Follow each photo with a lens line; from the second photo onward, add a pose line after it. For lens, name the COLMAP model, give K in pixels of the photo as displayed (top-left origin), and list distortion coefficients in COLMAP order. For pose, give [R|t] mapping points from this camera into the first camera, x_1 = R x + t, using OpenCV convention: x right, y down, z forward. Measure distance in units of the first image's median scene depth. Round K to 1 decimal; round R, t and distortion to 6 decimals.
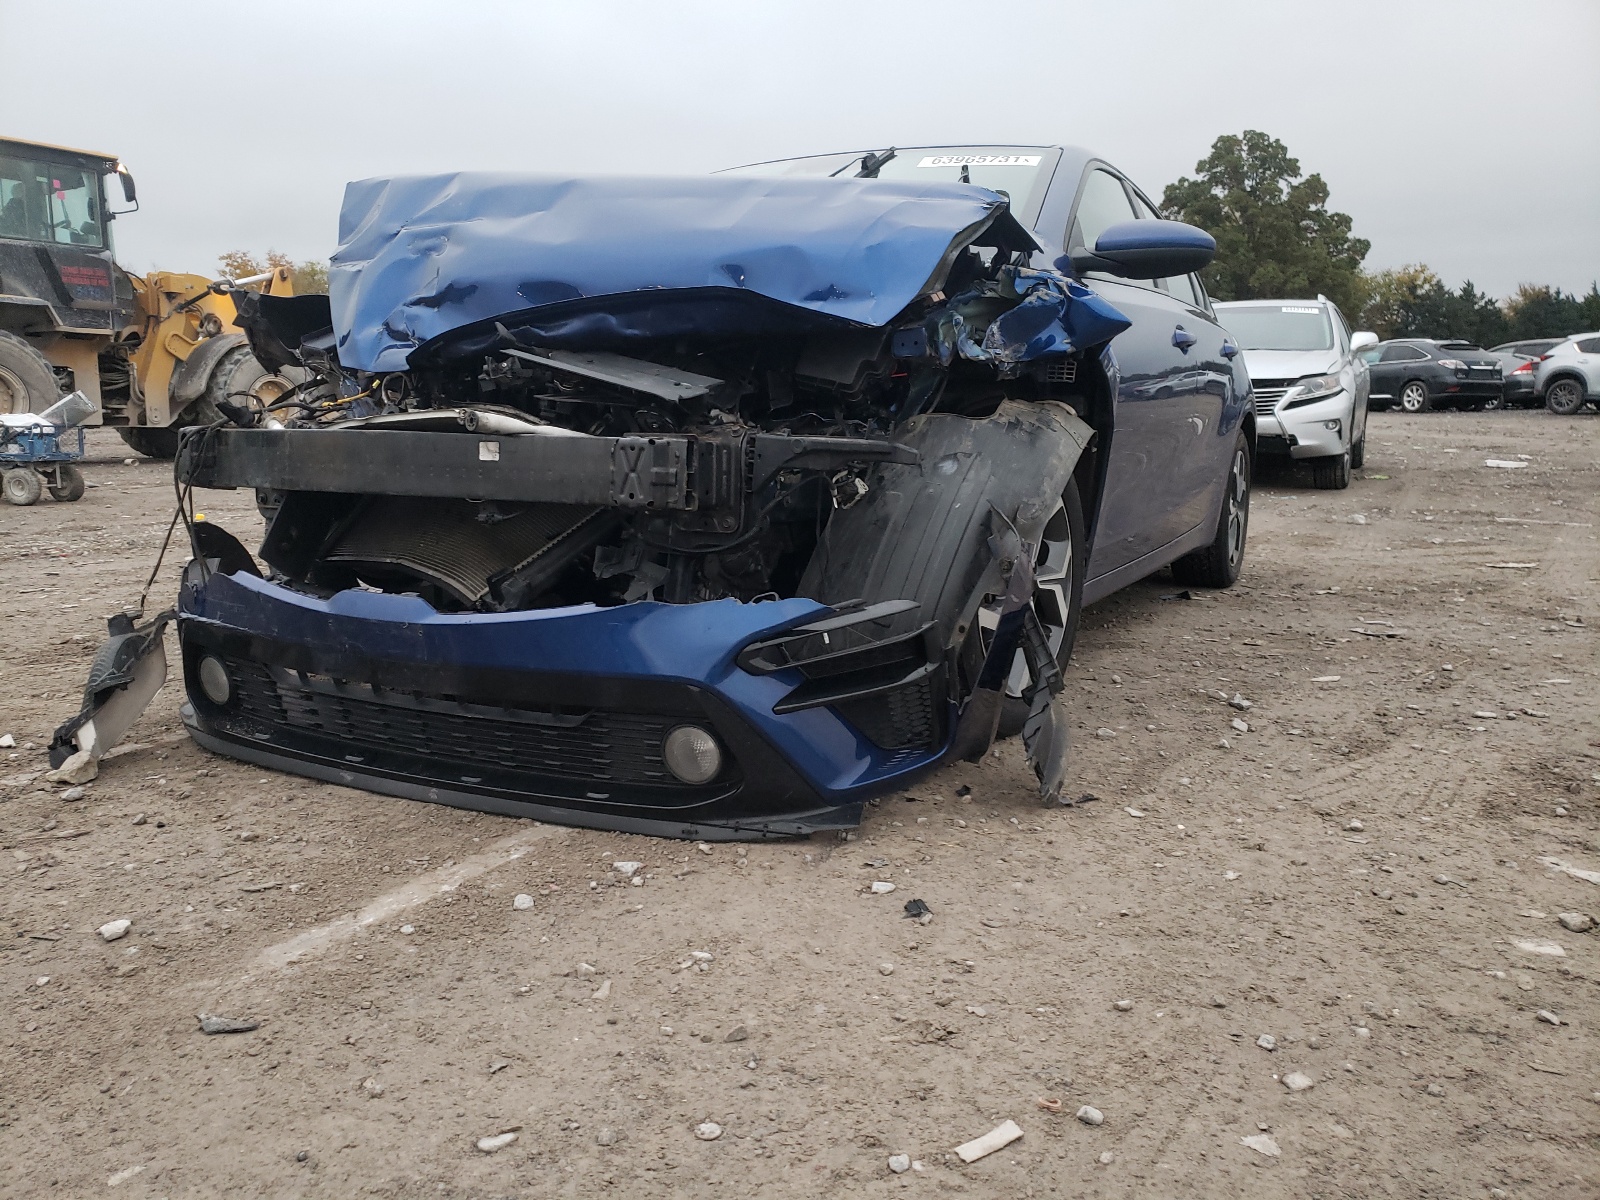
lens RADIAL K [[1191.3, 0, 800.0], [0, 1191.3, 600.0], [0, 0, 1]] dist [0.014254, 0.001983]
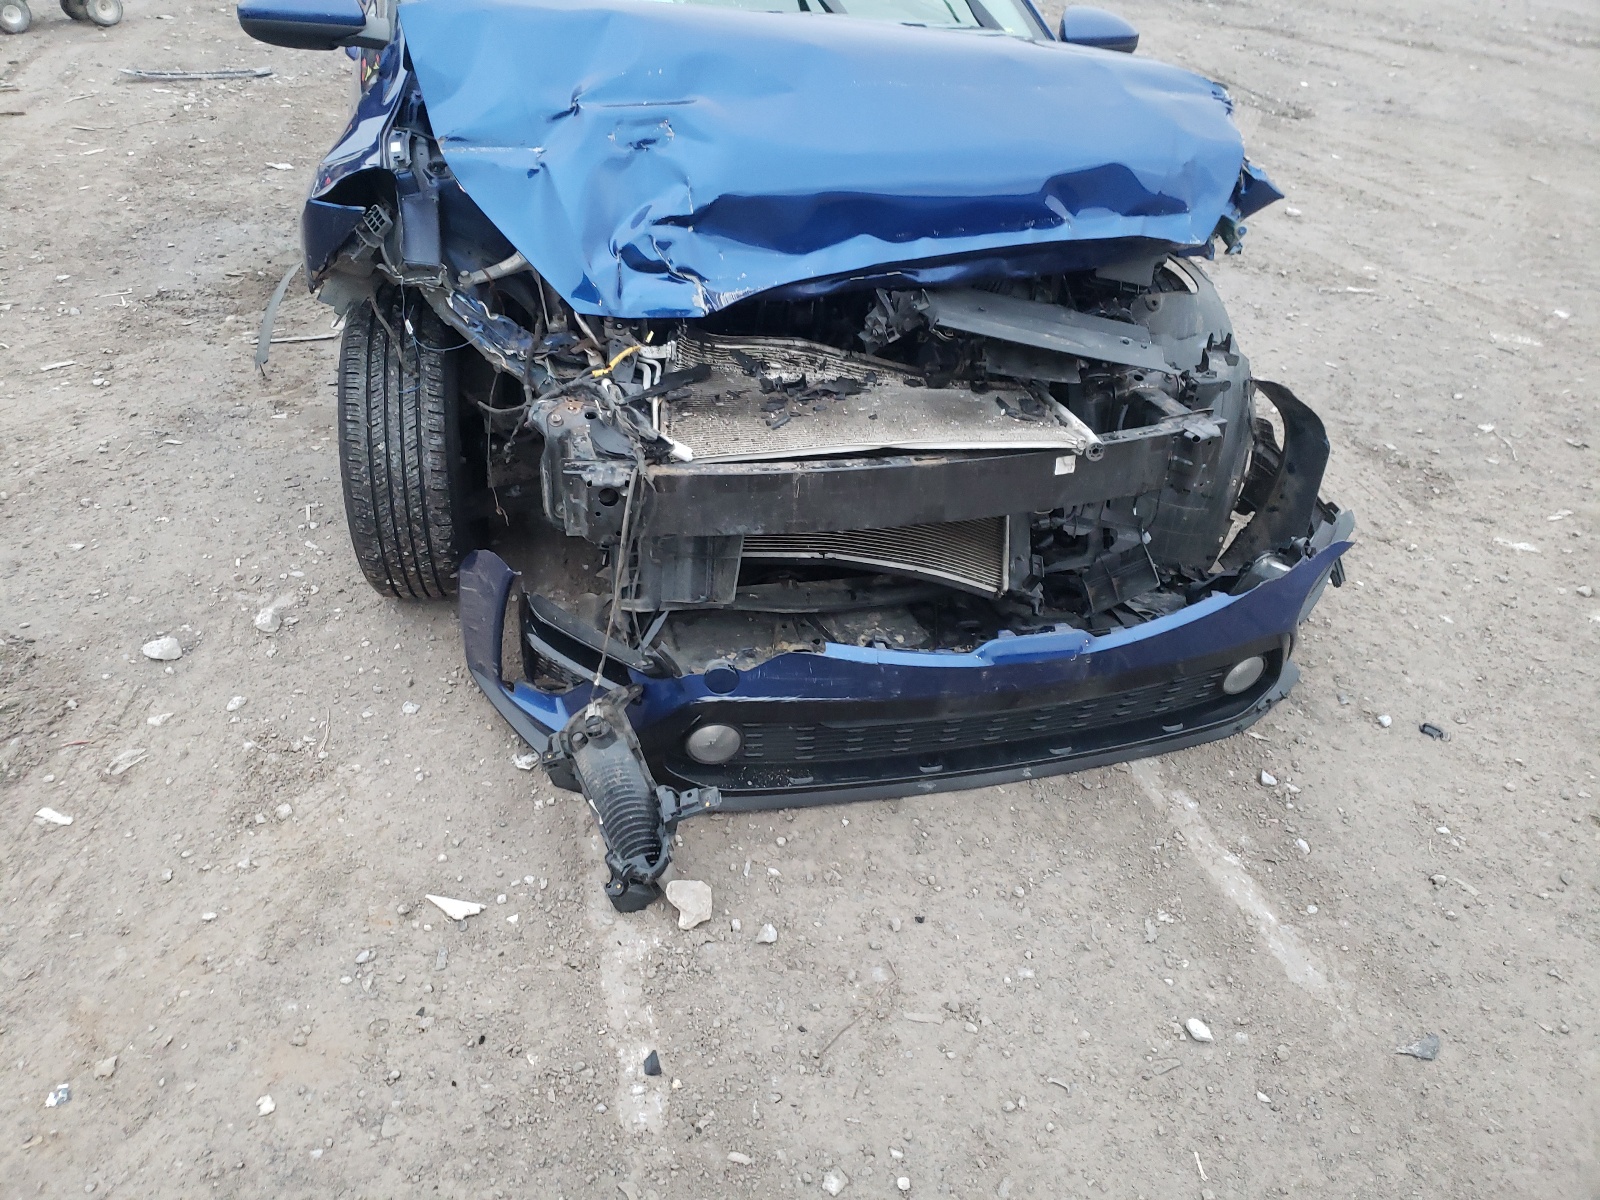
lens RADIAL K [[1191.3, 0, 800.0], [0, 1191.3, 600.0], [0, 0, 1]] dist [0.014254, 0.001983]
pose [[0.774878, -0.322372, 0.543728, -1.001812], [0.075169, 0.901069, 0.427112, -0.463026], [-0.627625, -0.290088, 0.722451, 0.369818]]
